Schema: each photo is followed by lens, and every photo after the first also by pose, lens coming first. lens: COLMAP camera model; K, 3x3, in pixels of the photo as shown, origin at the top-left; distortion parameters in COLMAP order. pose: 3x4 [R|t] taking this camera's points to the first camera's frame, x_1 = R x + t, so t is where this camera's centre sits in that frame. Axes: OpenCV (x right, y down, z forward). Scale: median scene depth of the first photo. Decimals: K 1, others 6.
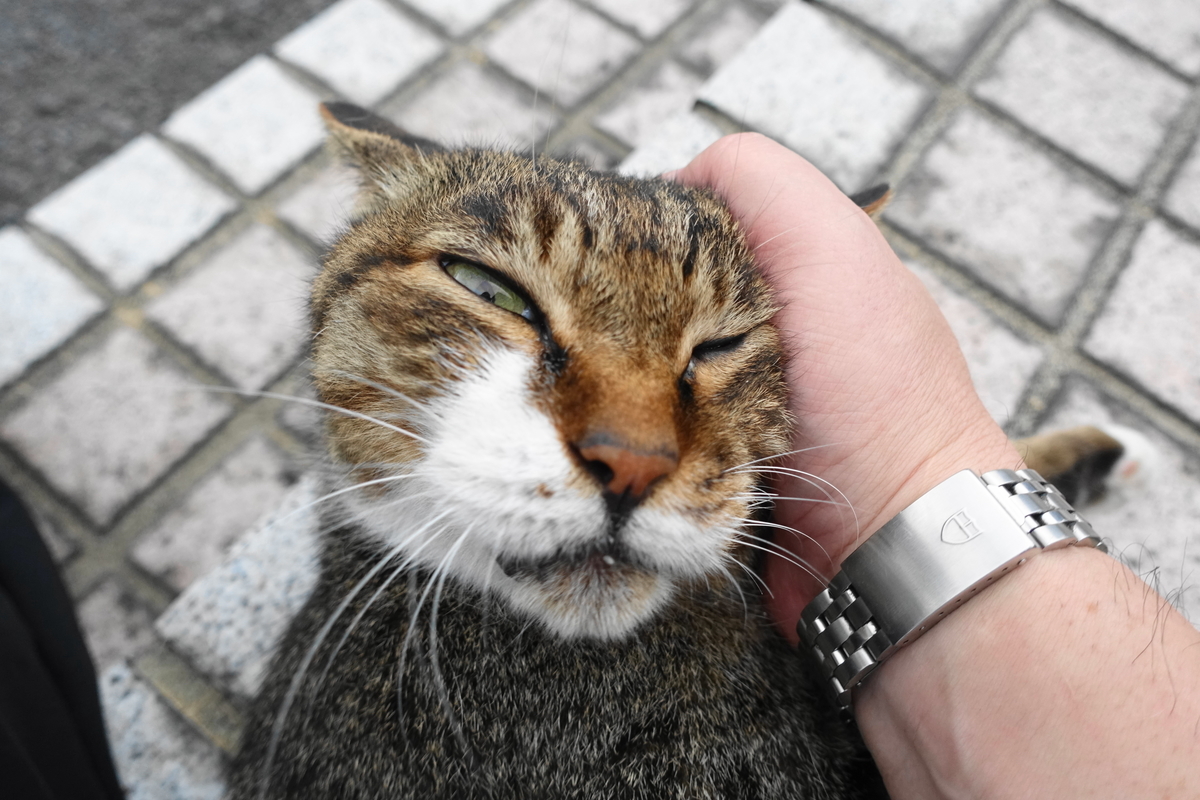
lens RADIAL K [[822.9, 0, 609.5], [0, 822.9, 399.9], [0, 0, 1]] dist [-0.004145, 0.002374]
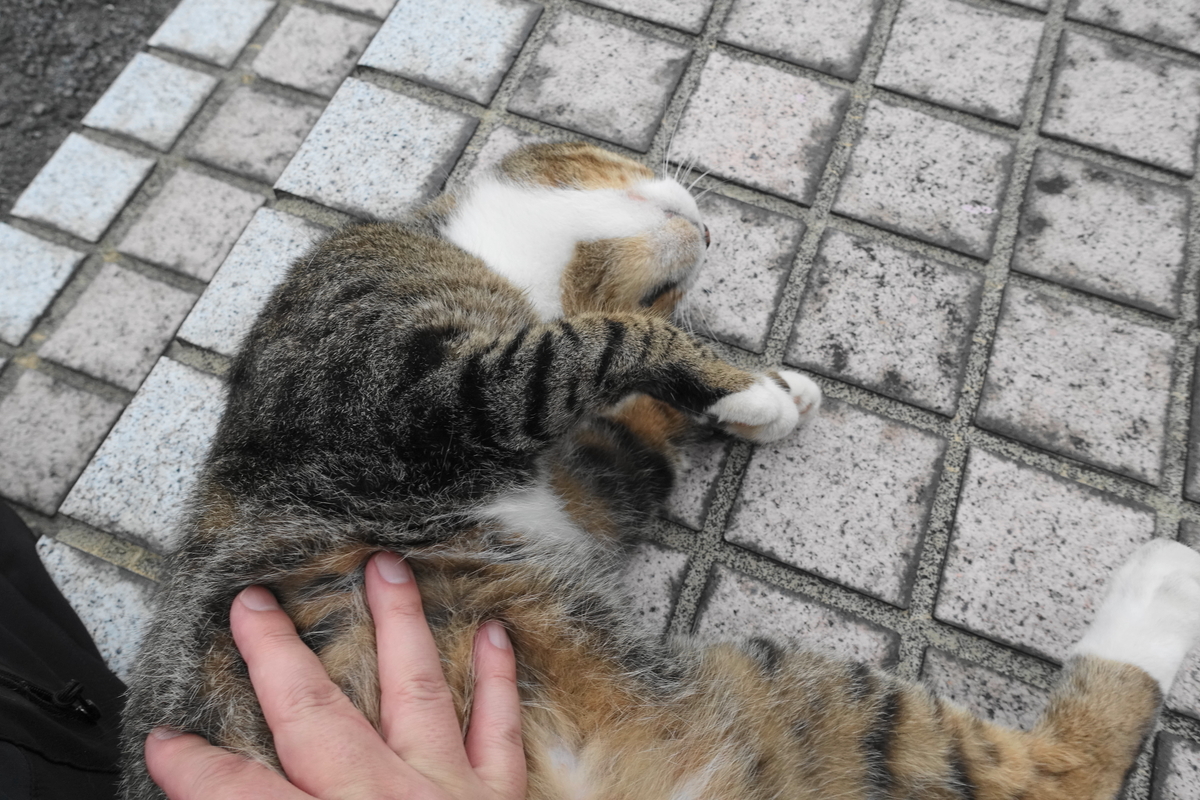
lens RADIAL K [[822.9, 0, 609.5], [0, 822.9, 399.9], [0, 0, 1]] dist [-0.004145, 0.002374]
pose [[0.954351, -0.298687, -0.000995, 0.284620], [0.298333, 0.953048, 0.051935, 0.174151], [-0.014564, -0.049861, 0.998650, -0.312311]]
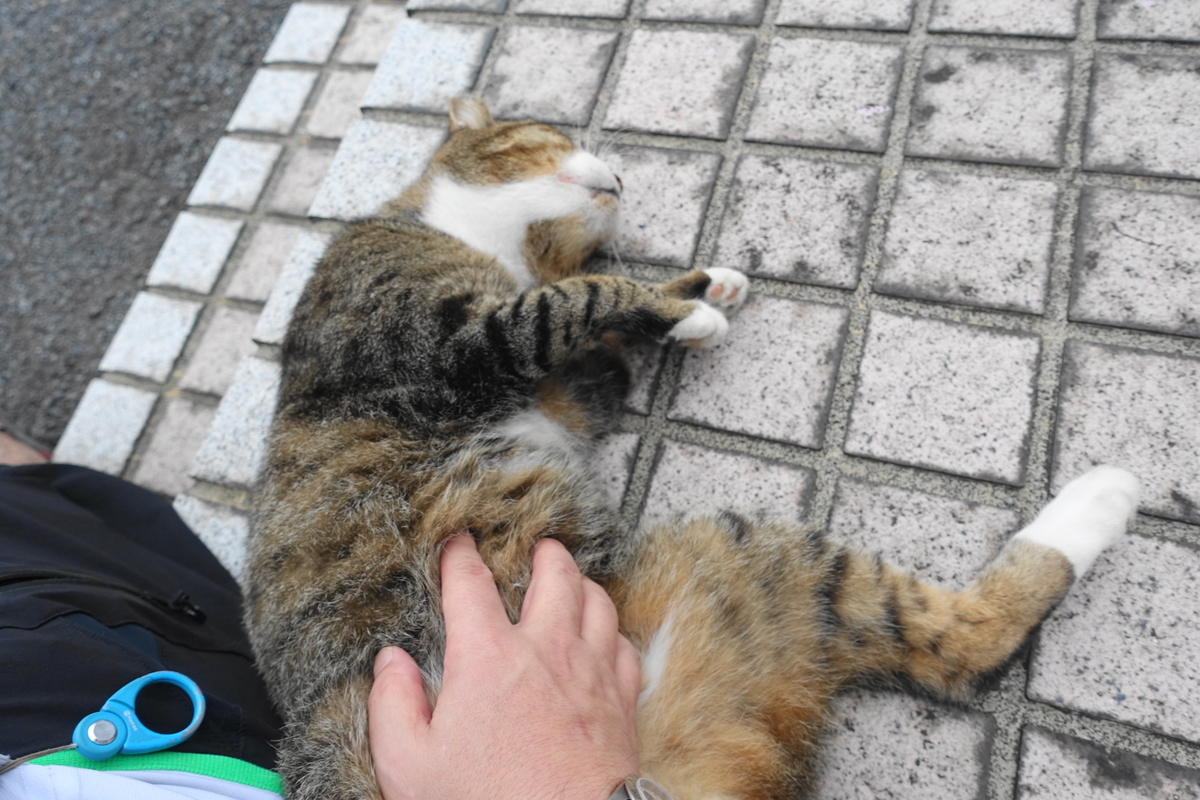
lens RADIAL K [[822.9, 0, 609.5], [0, 822.9, 399.9], [0, 0, 1]] dist [-0.004145, 0.002374]
pose [[0.879508, -0.448235, -0.159845, 0.470893], [0.451860, 0.891963, -0.014980, 0.356836], [0.149290, -0.059052, 0.987029, -0.520497]]
